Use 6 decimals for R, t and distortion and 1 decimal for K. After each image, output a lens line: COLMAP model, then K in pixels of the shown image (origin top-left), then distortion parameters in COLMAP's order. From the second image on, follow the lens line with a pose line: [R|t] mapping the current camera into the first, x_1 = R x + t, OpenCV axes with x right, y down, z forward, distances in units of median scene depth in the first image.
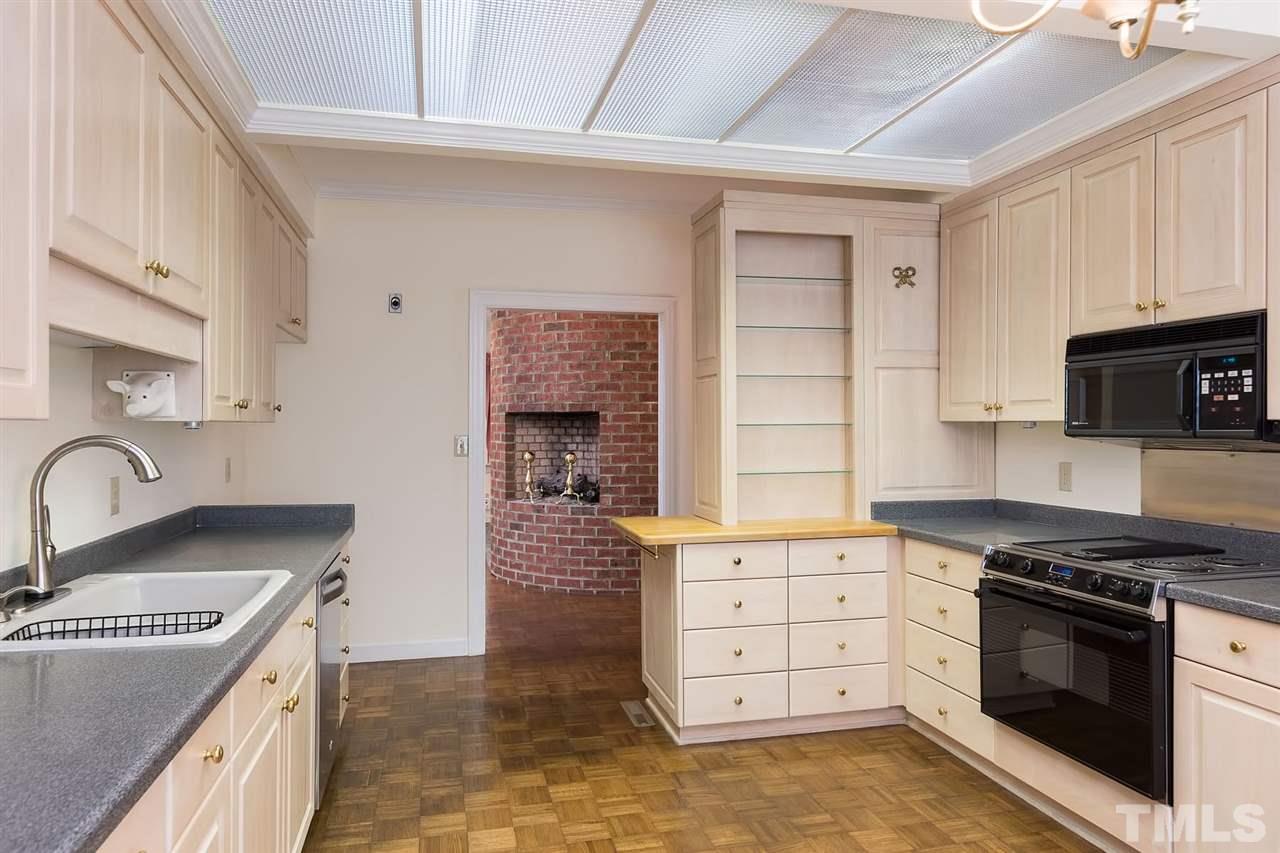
lens RADIAL K [[833.5, 0, 639.3], [0, 833.5, 428.4], [0, 0, 1]] dist [-0.008869, -0.000817]
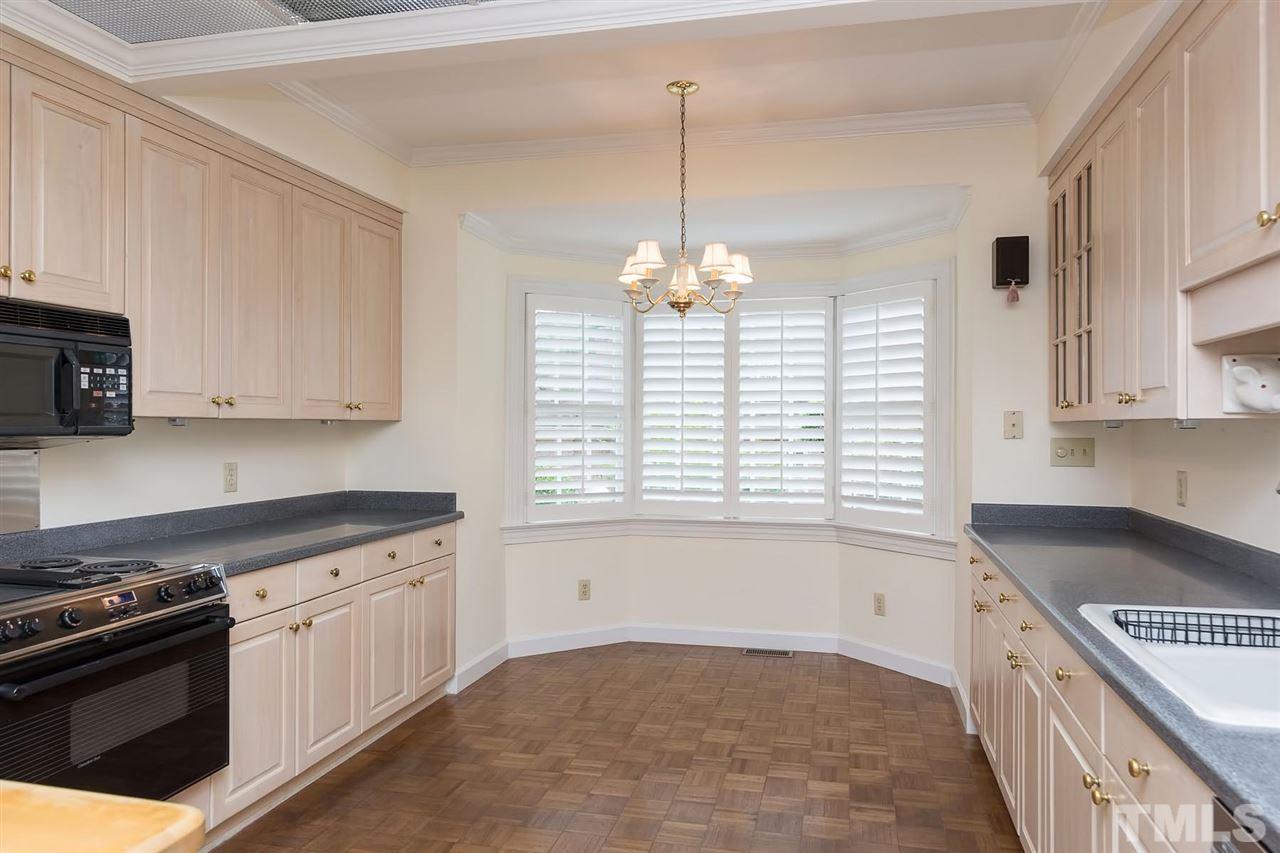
lens RADIAL K [[833.5, 0, 641.2], [0, 833.5, 420.1], [0, 0, 1]] dist [-0.008869, -0.000817]
pose [[-0.883063, -0.005277, 0.469225, -0.344077], [-0.005762, 0.999983, 0.000402, -0.009539], [-0.469219, -0.002349, -0.883079, 1.583286]]
